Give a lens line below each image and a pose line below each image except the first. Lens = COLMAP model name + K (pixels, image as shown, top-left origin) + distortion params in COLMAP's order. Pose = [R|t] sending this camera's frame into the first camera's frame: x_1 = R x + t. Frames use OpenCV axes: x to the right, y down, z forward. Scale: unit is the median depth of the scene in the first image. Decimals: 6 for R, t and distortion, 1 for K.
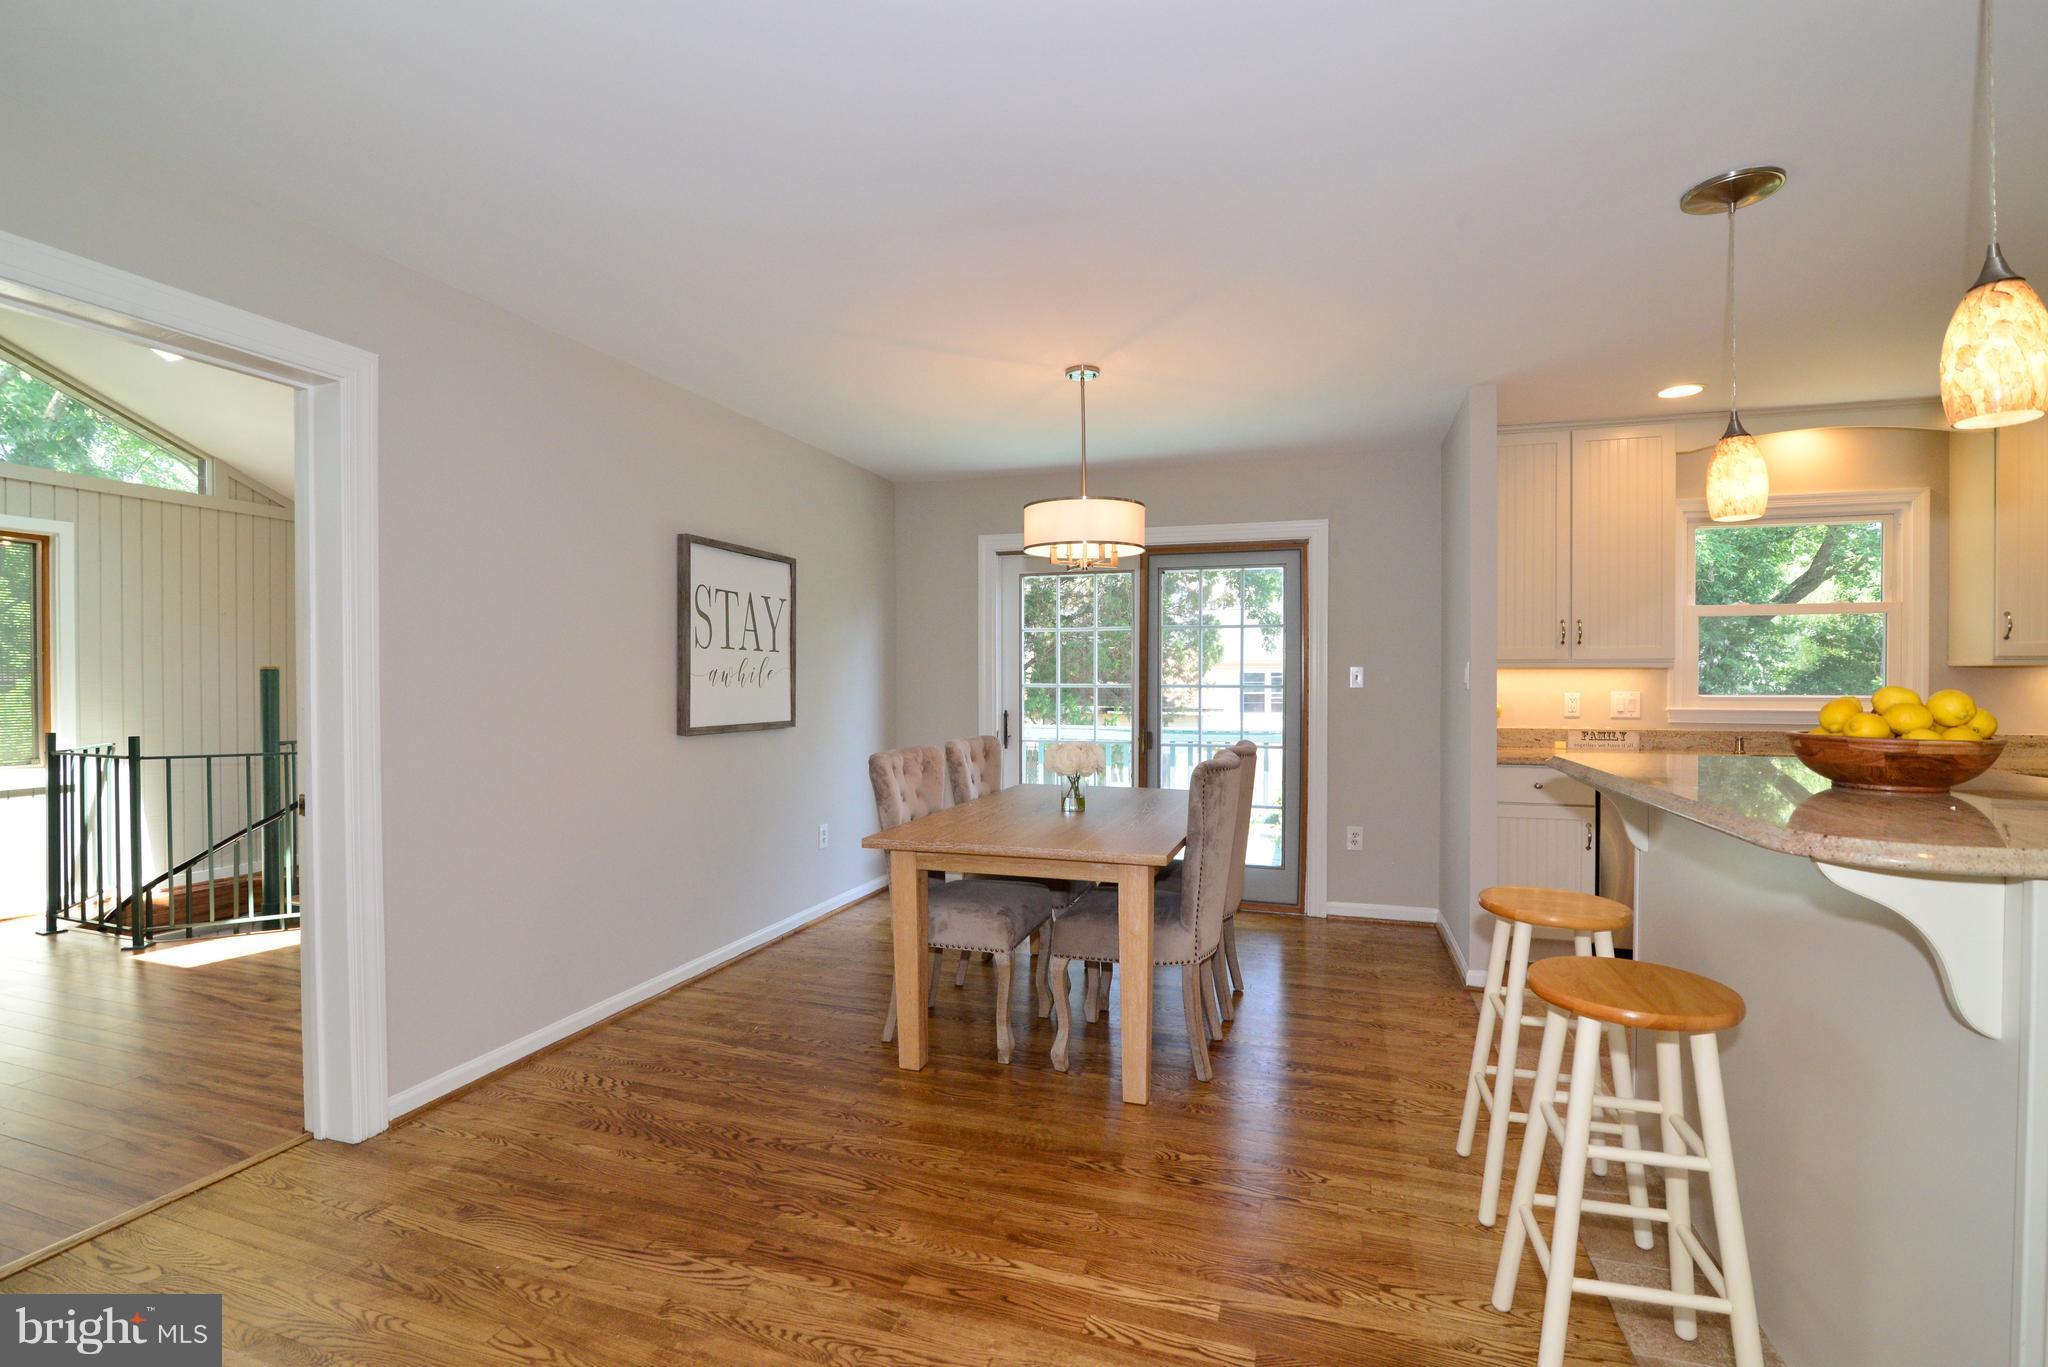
lens RADIAL K [[903.0, 0, 1020.0], [0, 903.0, 689.7], [0, 0, 1]] dist [-0.021362, 0.000091]
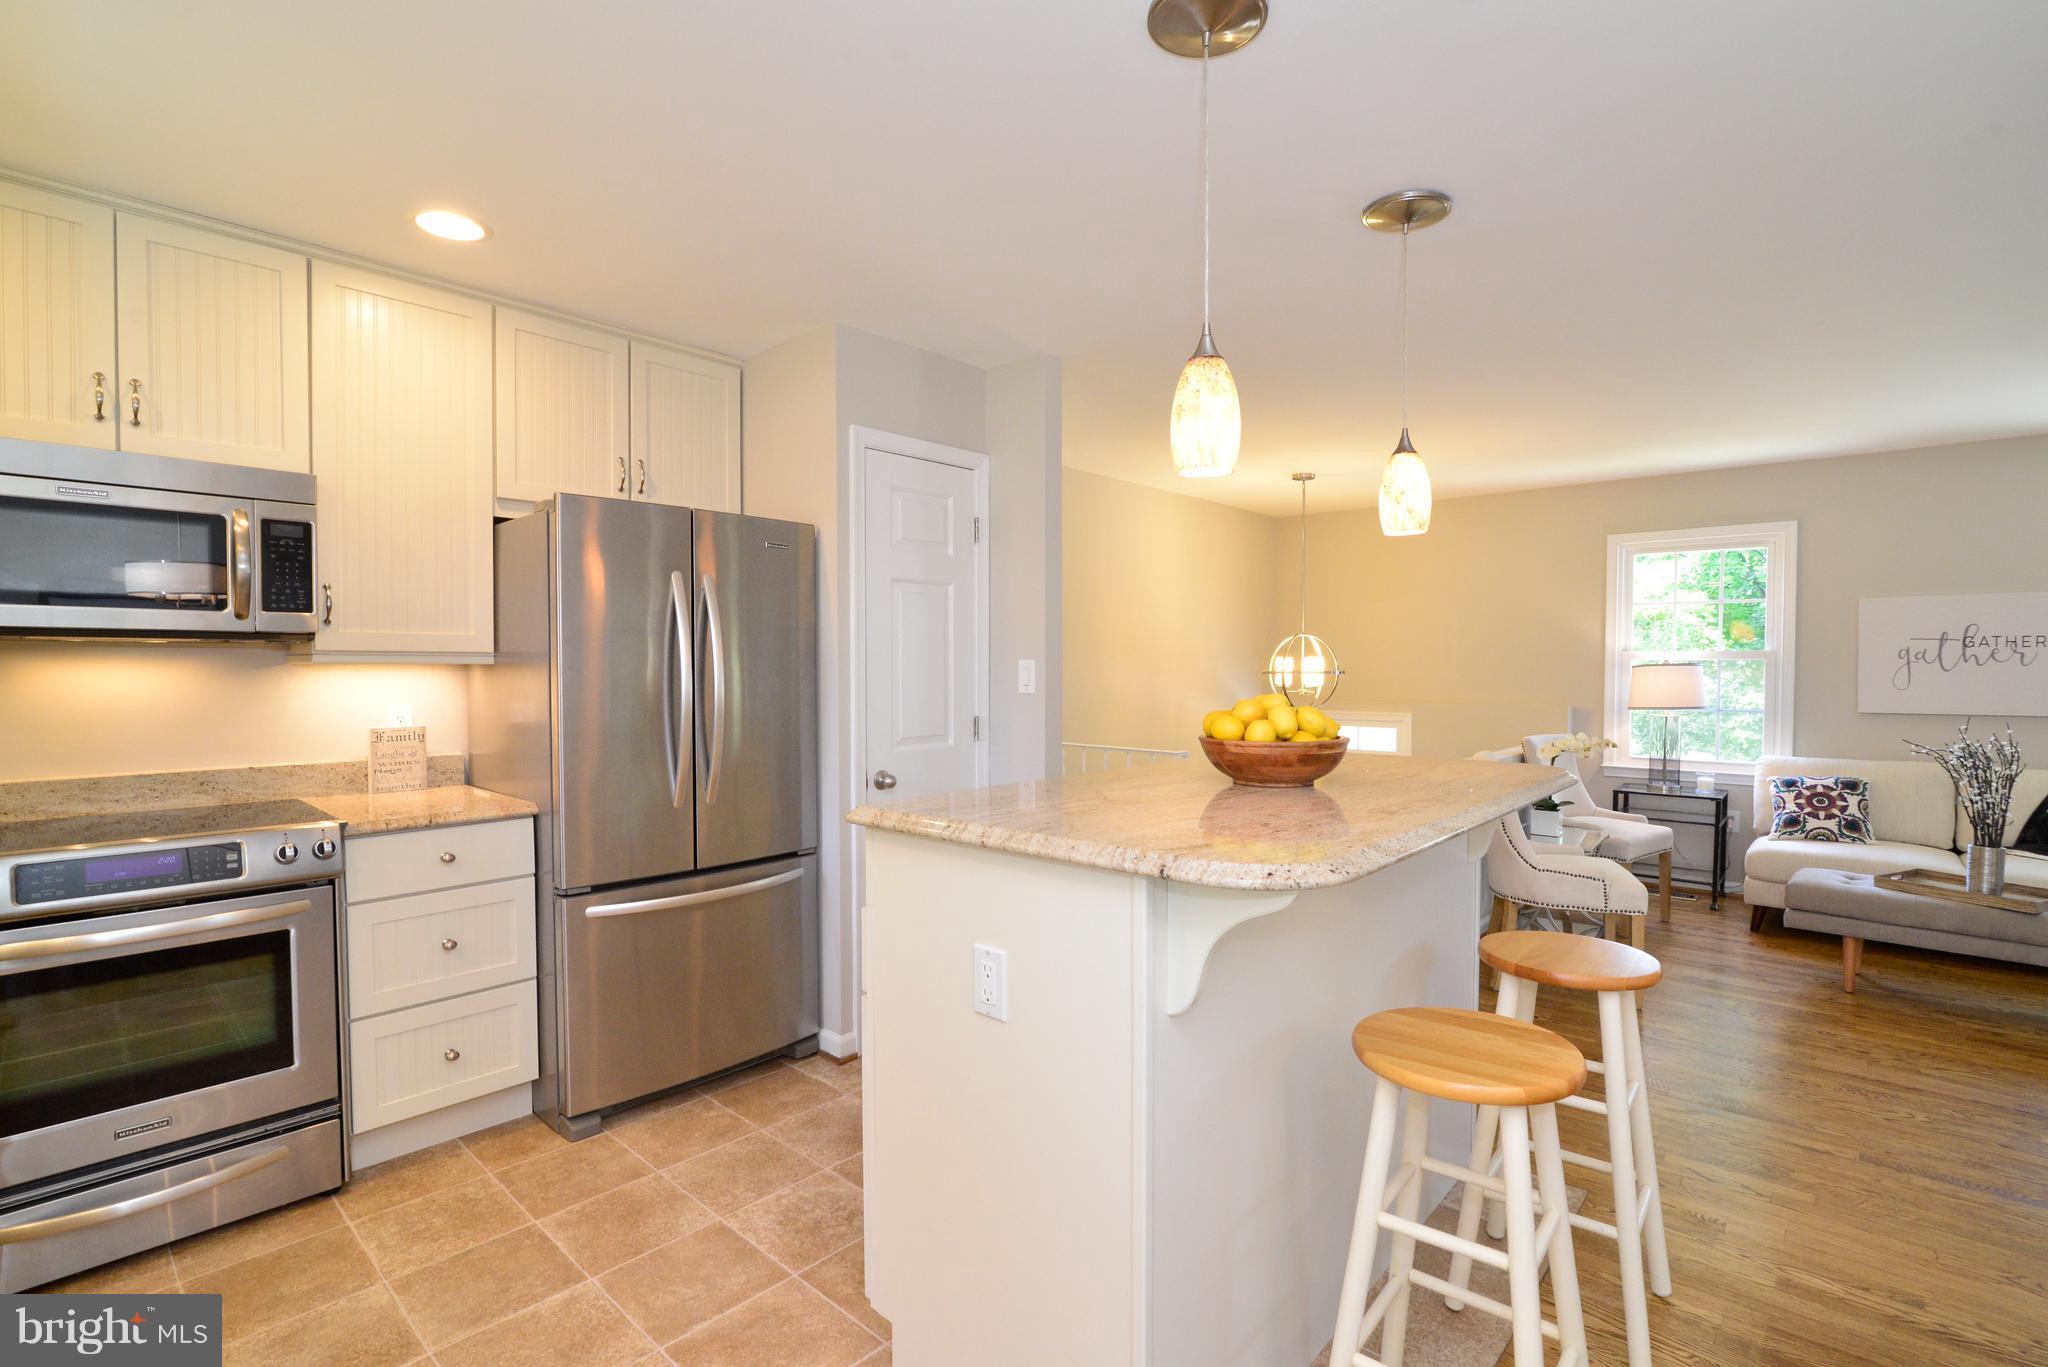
lens RADIAL K [[937.3, 0, 1019.5], [0, 937.3, 689.5], [0, 0, 1]] dist [-0.017006, 0.000275]
pose [[-0.916747, -0.008806, 0.399372, 0.364174], [0.006116, 0.999330, 0.036073, -0.024515], [-0.399422, 0.035512, -0.916079, 1.003254]]
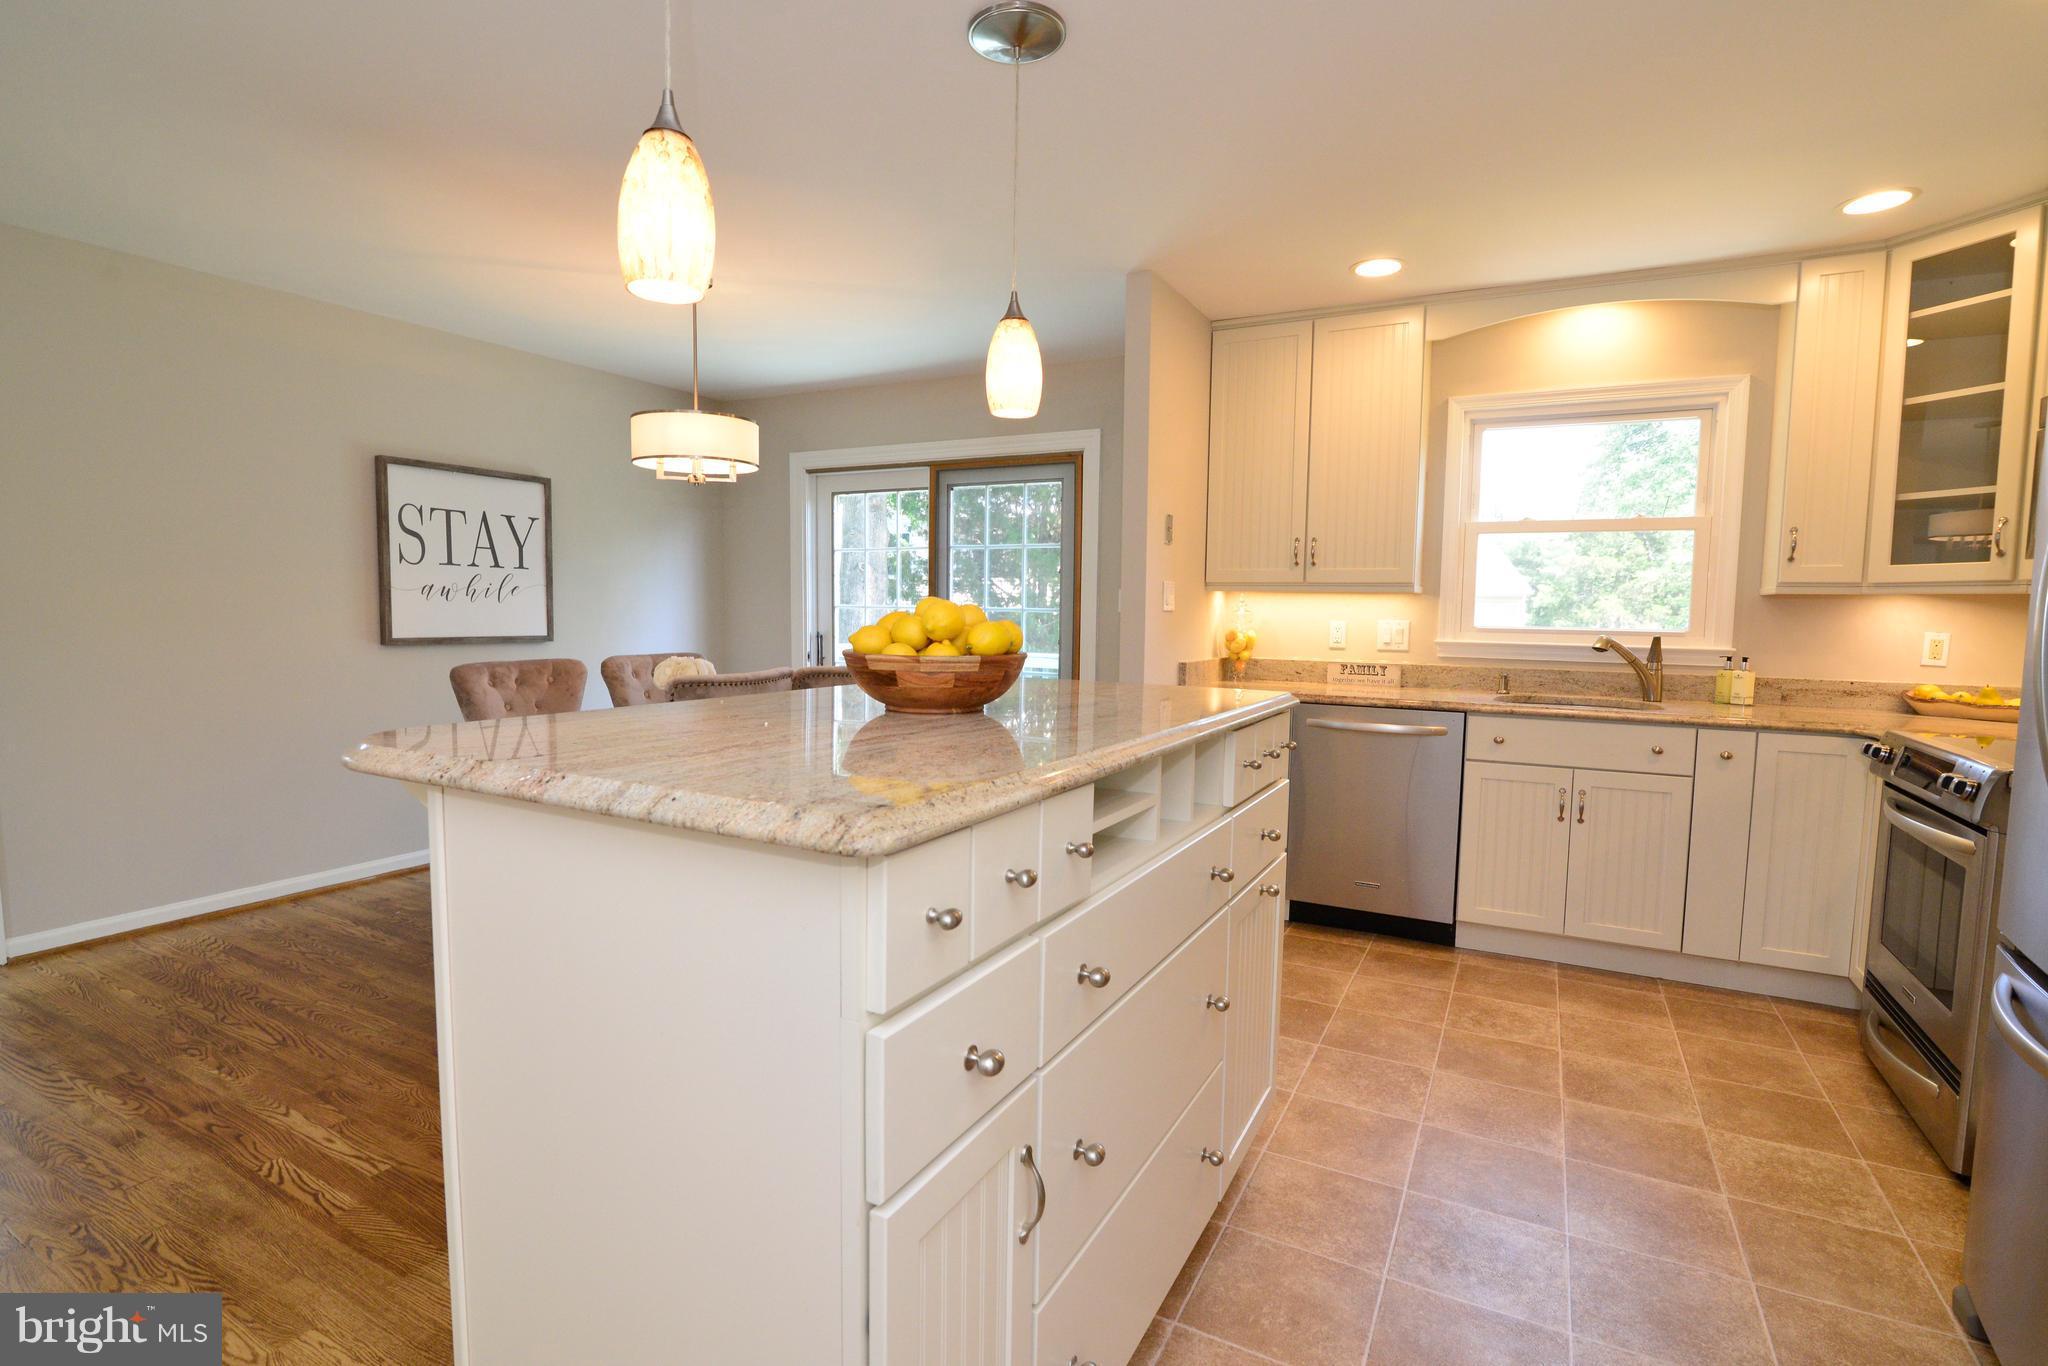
lens RADIAL K [[937.3, 0, 1019.5], [0, 937.3, 689.0], [0, 0, 1]] dist [-0.017006, 0.000275]
pose [[0.985390, 0.028506, -0.167912, 0.557053], [-0.016191, 0.997107, 0.074260, 0.008075], [0.169543, -0.070457, 0.983001, 0.031634]]
